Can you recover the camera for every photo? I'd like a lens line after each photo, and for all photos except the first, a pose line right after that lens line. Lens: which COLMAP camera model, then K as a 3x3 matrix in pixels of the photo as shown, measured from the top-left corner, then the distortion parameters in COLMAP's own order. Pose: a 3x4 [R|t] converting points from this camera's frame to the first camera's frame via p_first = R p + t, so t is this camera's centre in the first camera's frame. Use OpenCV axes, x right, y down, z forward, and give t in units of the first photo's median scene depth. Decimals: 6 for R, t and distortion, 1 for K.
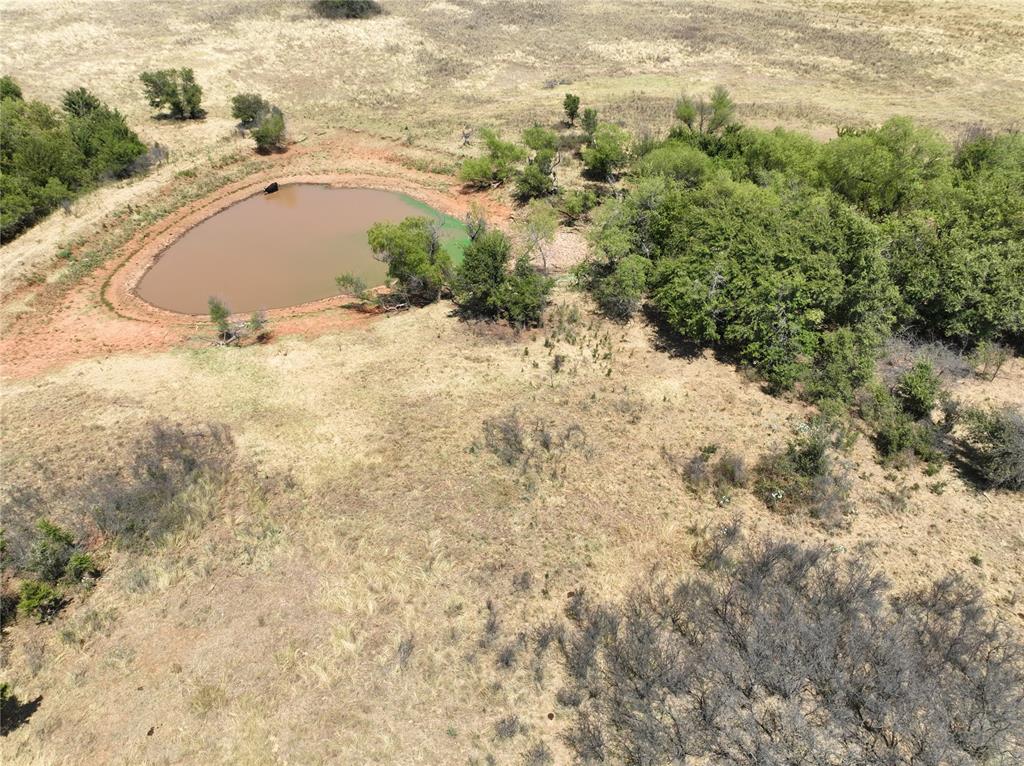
lens RADIAL K [[719.9, 0, 510.7], [0, 719.9, 387.5], [0, 0, 1]] dist [-0.003189, 0.022020]
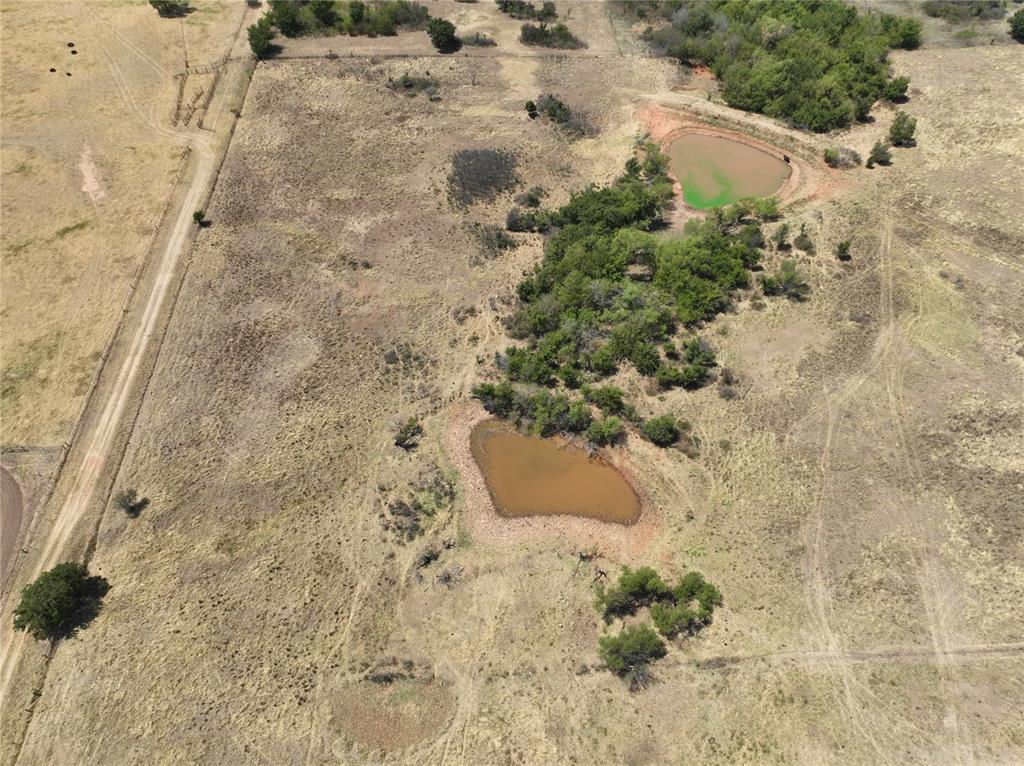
lens RADIAL K [[719.9, 0, 512.1], [0, 719.9, 384.2], [0, 0, 1]] dist [-0.003189, 0.022020]
pose [[-0.392233, 0.705560, -0.590202, 1.824870], [-0.527357, 0.353229, 0.772738, -1.340213], [0.753690, 0.614340, 0.233534, 0.281889]]
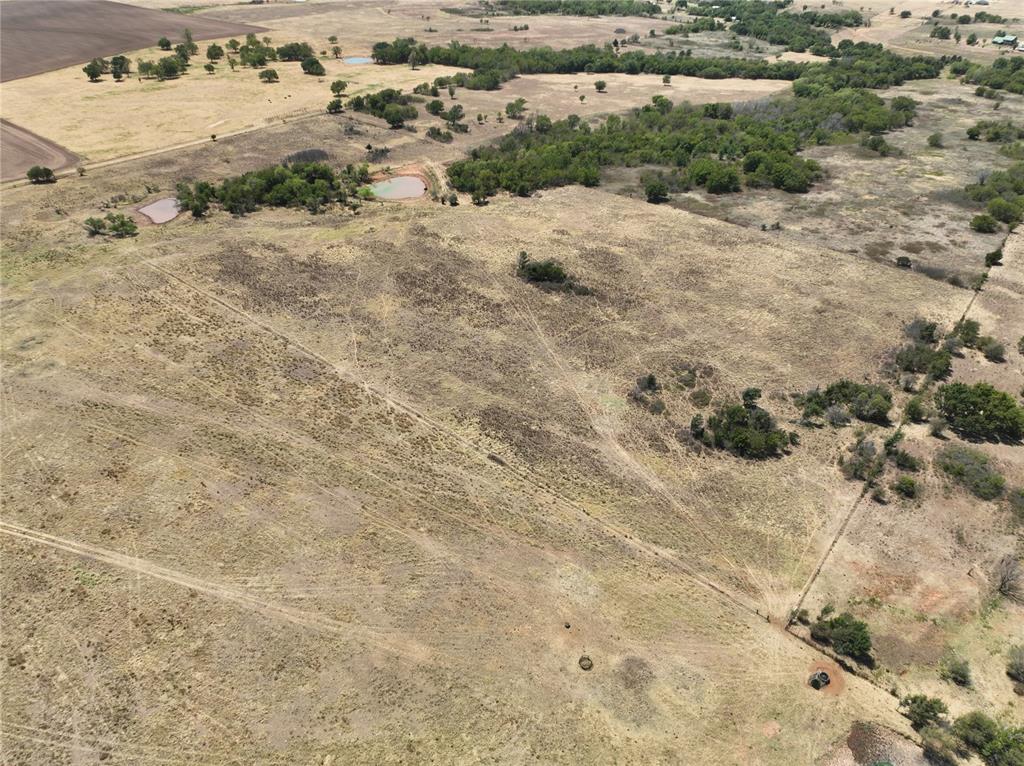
lens RADIAL K [[719.9, 0, 512.4], [0, 719.9, 388.4], [0, 0, 1]] dist [-0.003189, 0.022020]
pose [[-0.915370, 0.231637, -0.329305, 0.820437], [-0.230152, 0.370050, 0.900052, -3.766937], [0.330344, 0.899671, -0.285421, 3.424093]]
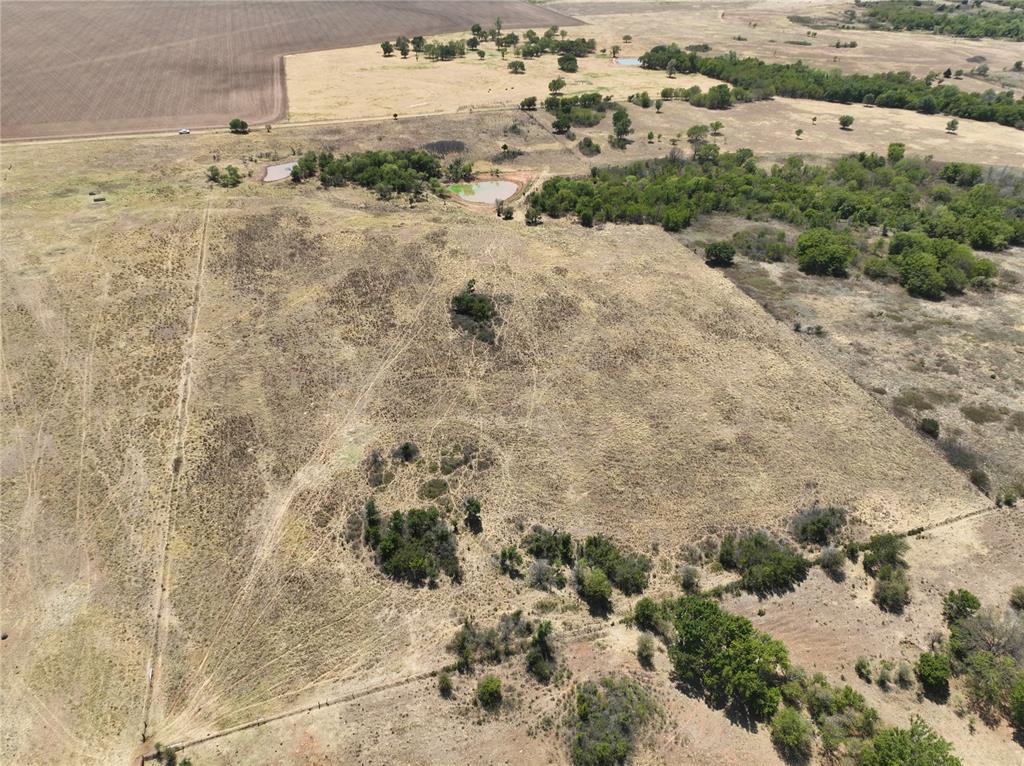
lens RADIAL K [[719.9, 0, 509.5], [0, 719.9, 387.2], [0, 0, 1]] dist [-0.003189, 0.022020]
pose [[-0.987696, -0.084668, 0.131486, -1.032083], [0.094677, 0.345456, 0.933647, -3.717151], [-0.124473, 0.934608, -0.333189, 3.359393]]
